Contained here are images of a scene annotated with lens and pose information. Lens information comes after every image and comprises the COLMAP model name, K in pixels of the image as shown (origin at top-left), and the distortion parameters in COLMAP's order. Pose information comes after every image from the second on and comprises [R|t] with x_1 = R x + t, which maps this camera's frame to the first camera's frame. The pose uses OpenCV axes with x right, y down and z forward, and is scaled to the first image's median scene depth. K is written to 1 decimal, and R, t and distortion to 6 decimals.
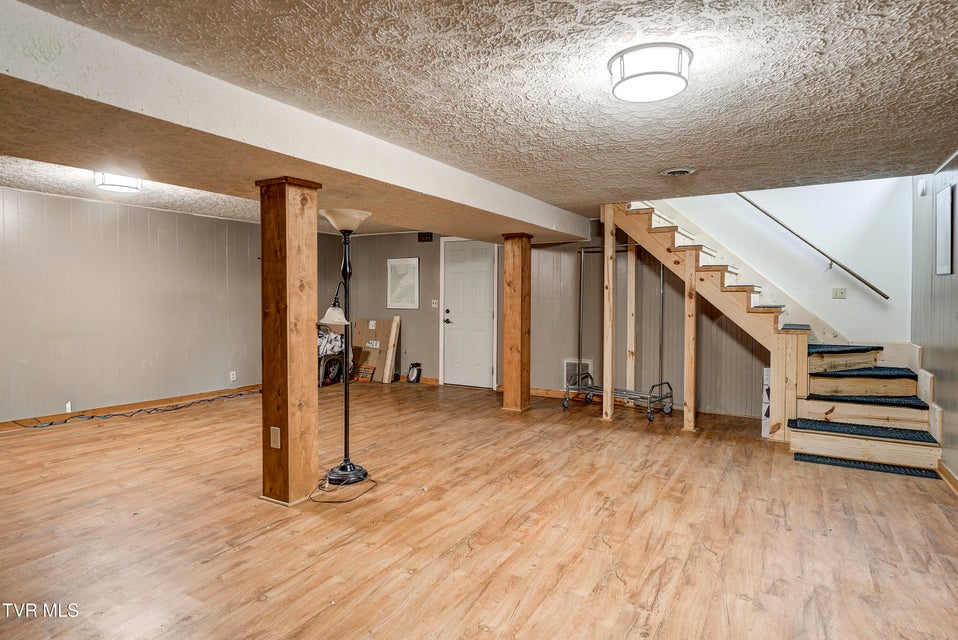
lens RADIAL K [[519.0, 0, 481.3], [0, 519.0, 313.1], [0, 0, 1]] dist [-0.001547, 0.000144]
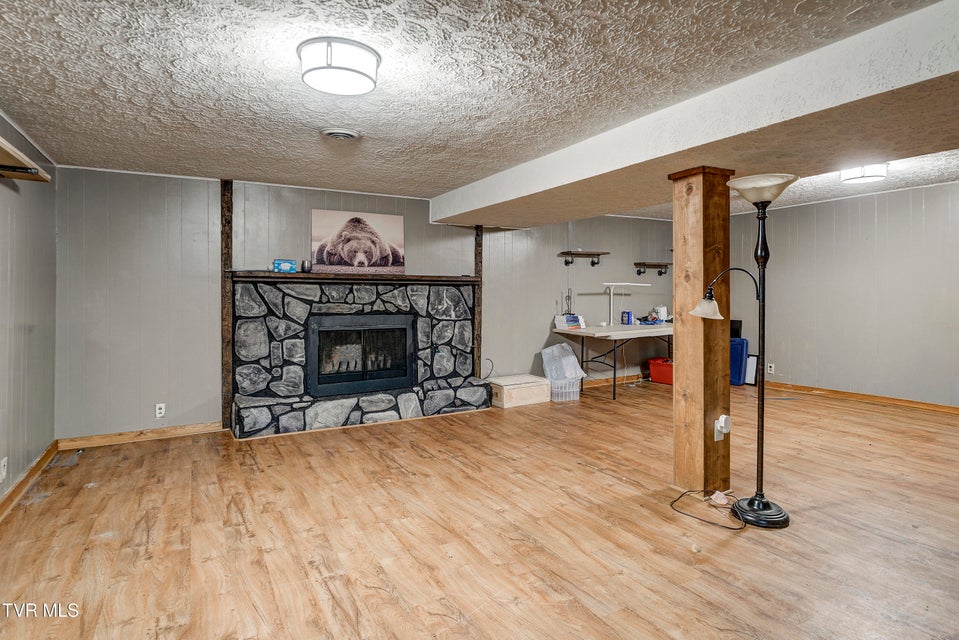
lens RADIAL K [[519.6, 0, 503.0], [0, 519.6, 292.9], [0, 0, 1]] dist [-0.001547, 0.000144]
pose [[-0.468897, 0.005008, -0.883239, 0.828578], [-0.023808, 0.999549, 0.018307, -0.036007], [0.882932, 0.029612, -0.468566, 1.367677]]
